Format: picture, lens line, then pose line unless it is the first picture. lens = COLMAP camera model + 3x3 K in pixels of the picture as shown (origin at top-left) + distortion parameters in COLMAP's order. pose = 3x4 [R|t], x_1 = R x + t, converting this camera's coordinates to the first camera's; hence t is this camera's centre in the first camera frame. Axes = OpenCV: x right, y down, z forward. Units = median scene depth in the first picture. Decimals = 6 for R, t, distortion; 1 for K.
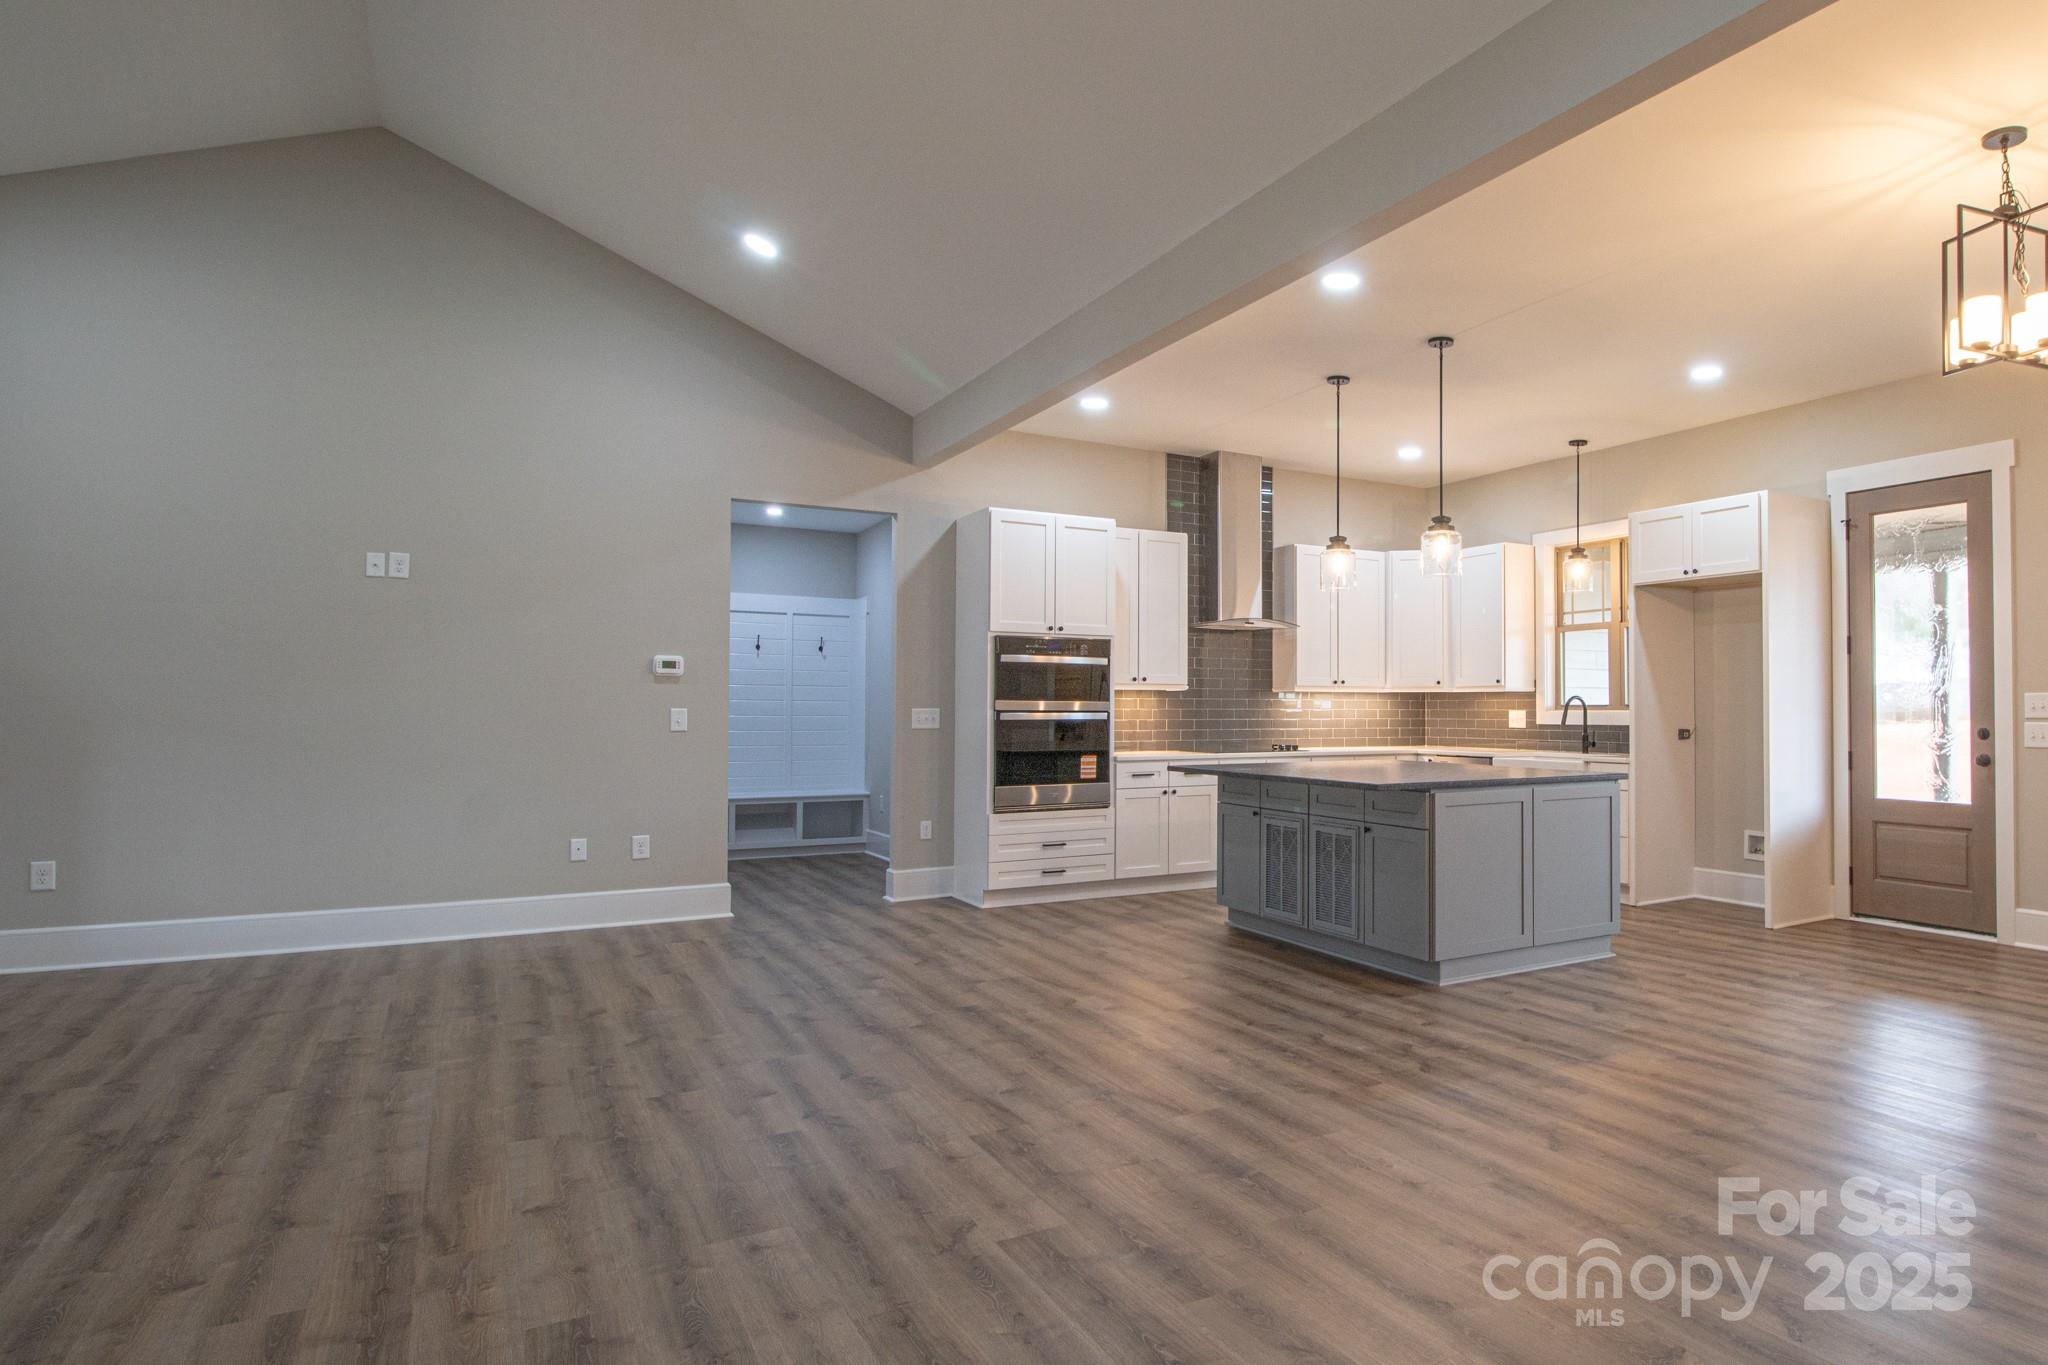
lens RADIAL K [[1438.8, 0, 1024.0], [0, 1438.8, 682.5], [0, 0, 1]] dist [0.001792, -0.037004]
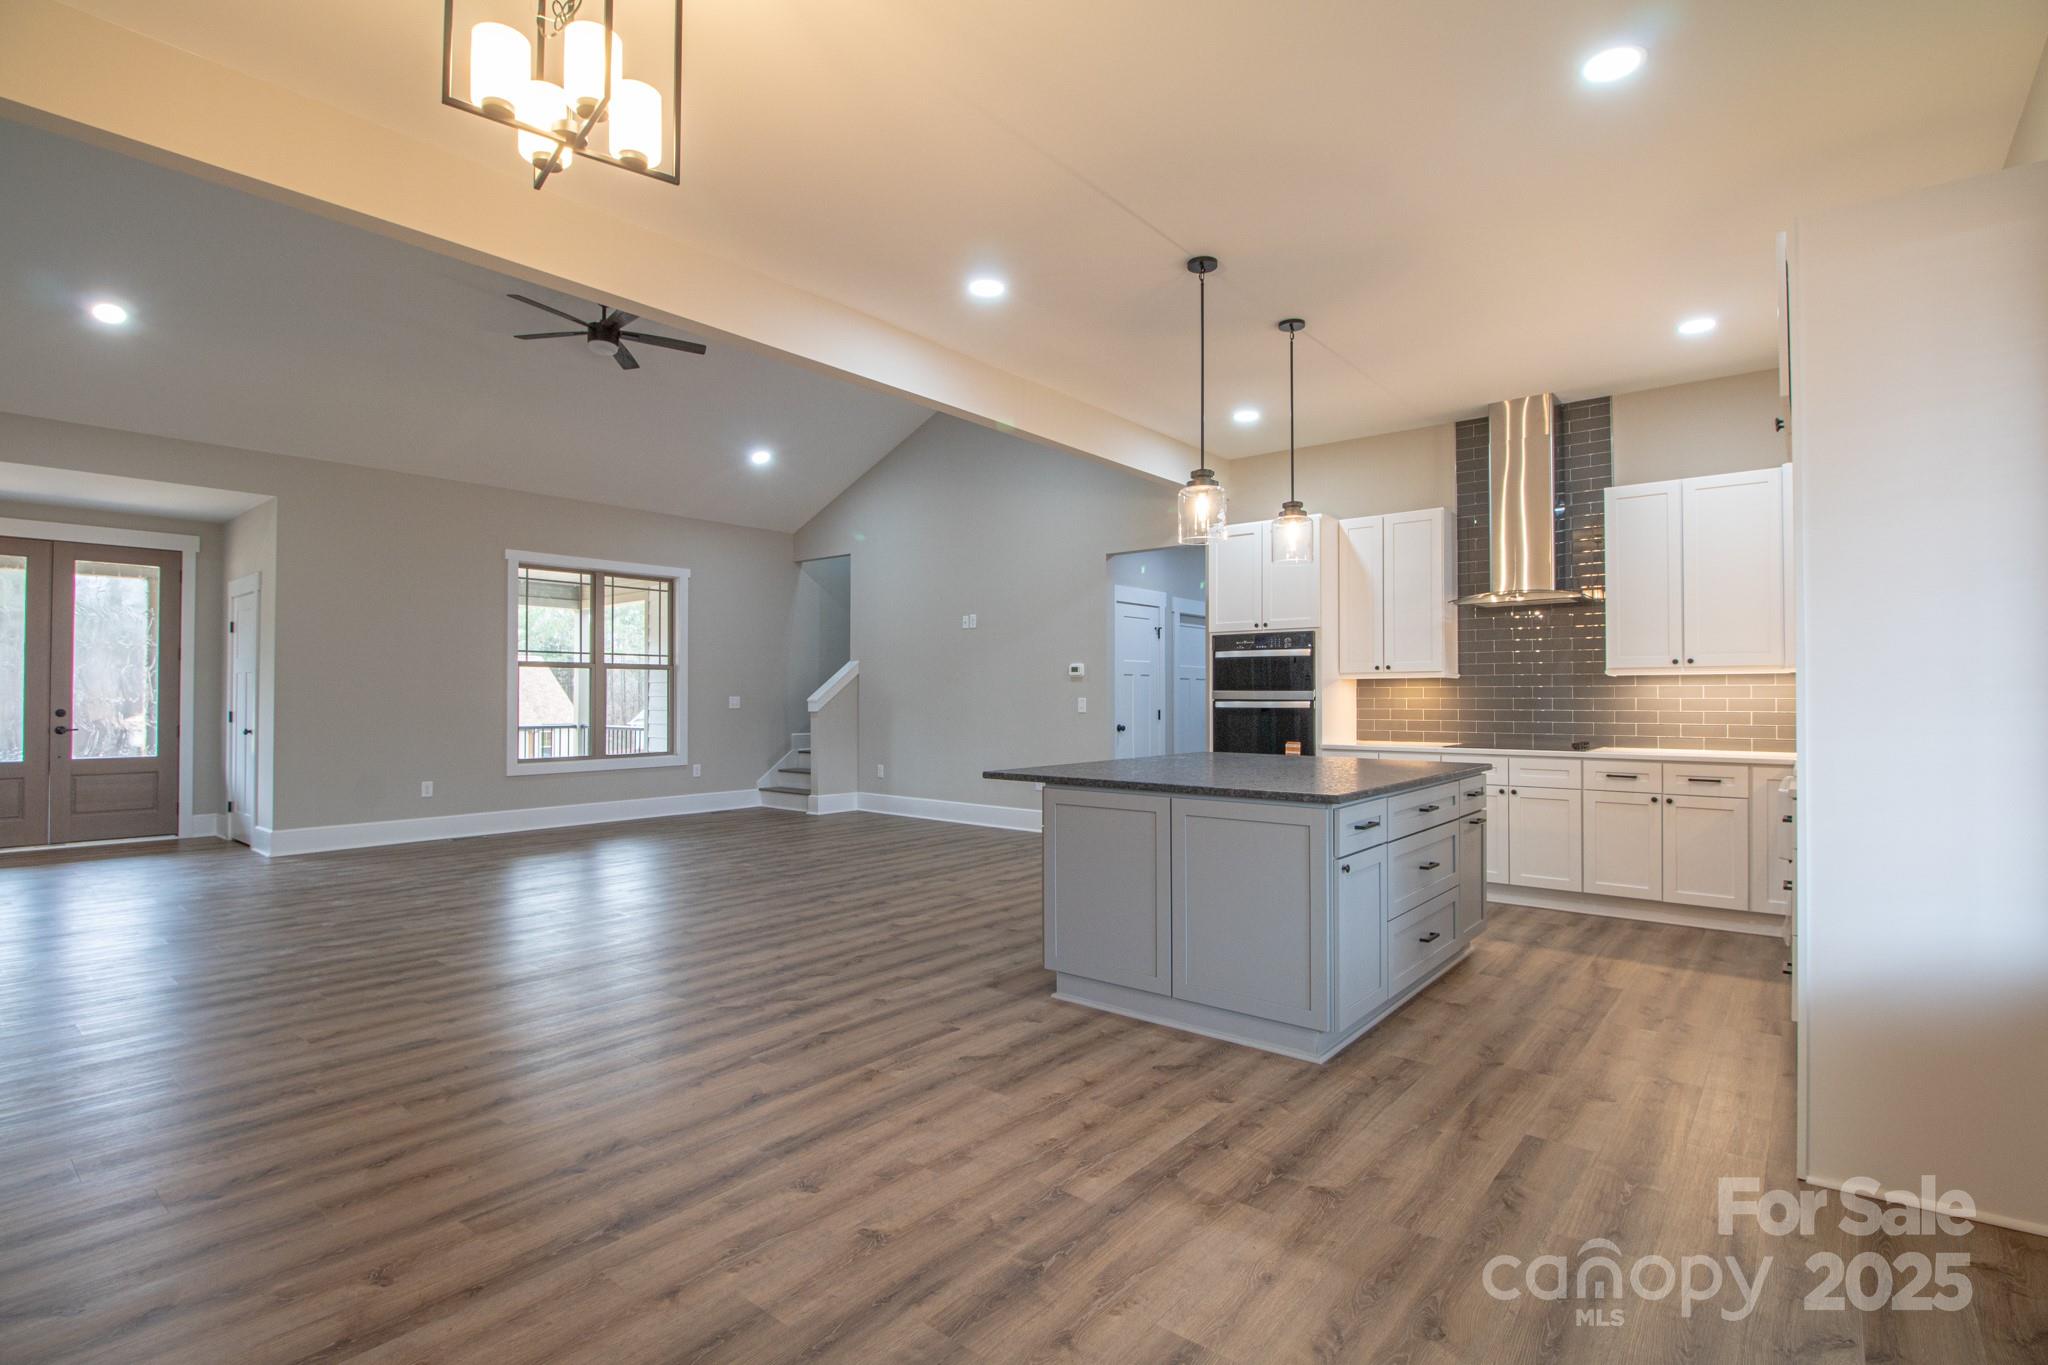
lens RADIAL K [[957.9, 0, 1052.3], [0, 957.9, 685.9], [0, 0, 1]] dist [-0.011185, -0.007351]
pose [[0.300198, -0.012843, -0.953790, 0.684266], [0.018126, 0.999806, -0.007757, 0.012132], [0.953705, -0.014960, 0.300373, 0.637299]]
